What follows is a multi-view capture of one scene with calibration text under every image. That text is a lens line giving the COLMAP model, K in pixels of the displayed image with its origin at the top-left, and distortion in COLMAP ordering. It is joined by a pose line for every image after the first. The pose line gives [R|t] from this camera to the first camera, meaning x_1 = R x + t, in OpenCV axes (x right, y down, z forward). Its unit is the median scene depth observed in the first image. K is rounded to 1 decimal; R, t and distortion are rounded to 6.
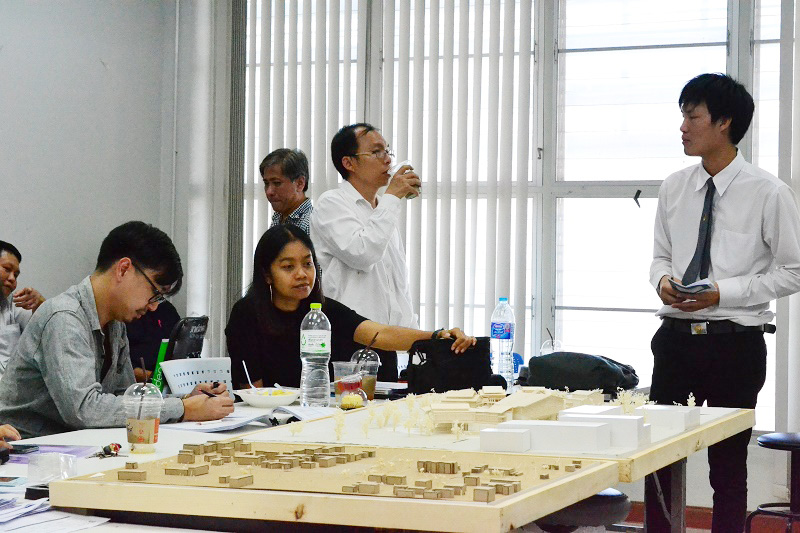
lens RADIAL K [[1544.3, 0, 400.0], [0, 1544.3, 271.0], [0, 0, 1]] dist [0.056305, 0.000000]
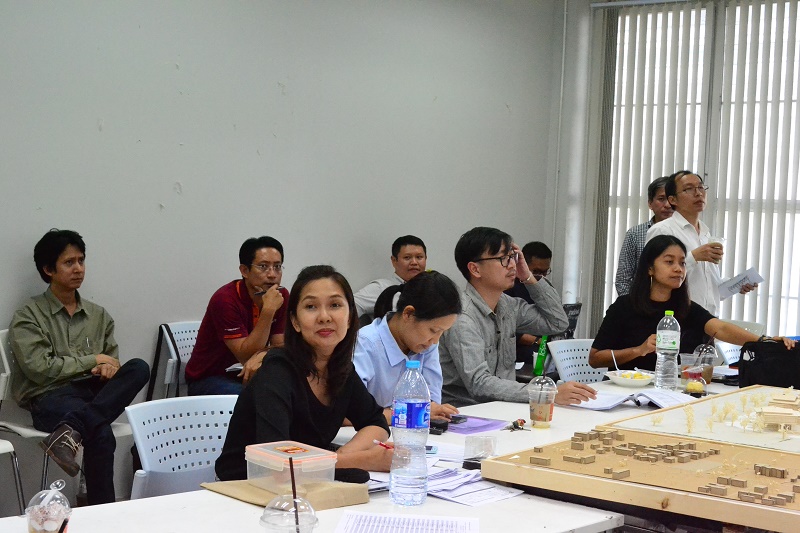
lens RADIAL K [[1173.4, 0, 397.6], [0, 1173.4, 261.7], [0, 0, 1]] dist [-0.013452, 0.000000]
pose [[0.963968, 0.036332, -0.263524, -0.015840], [-0.029027, 0.999080, 0.031560, -0.045718], [0.264429, -0.022774, 0.964136, -0.025011]]
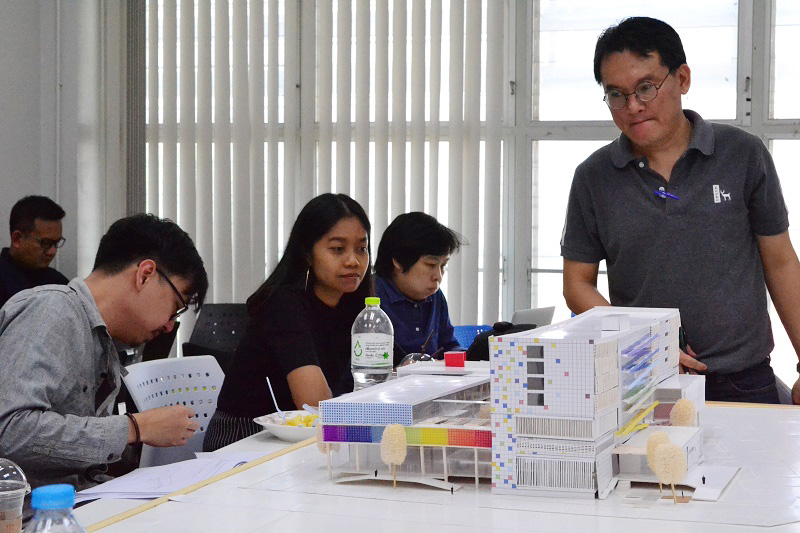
lens RADIAL K [[1544.3, 0, 398.7], [0, 1544.3, 262.6], [0, 0, 1]] dist [0.056305, 0.000000]
pose [[0.989992, -0.015419, 0.140278, -0.144337], [0.009783, 0.999120, 0.040776, -0.025411], [-0.140784, -0.038996, 0.989272, 0.275162]]
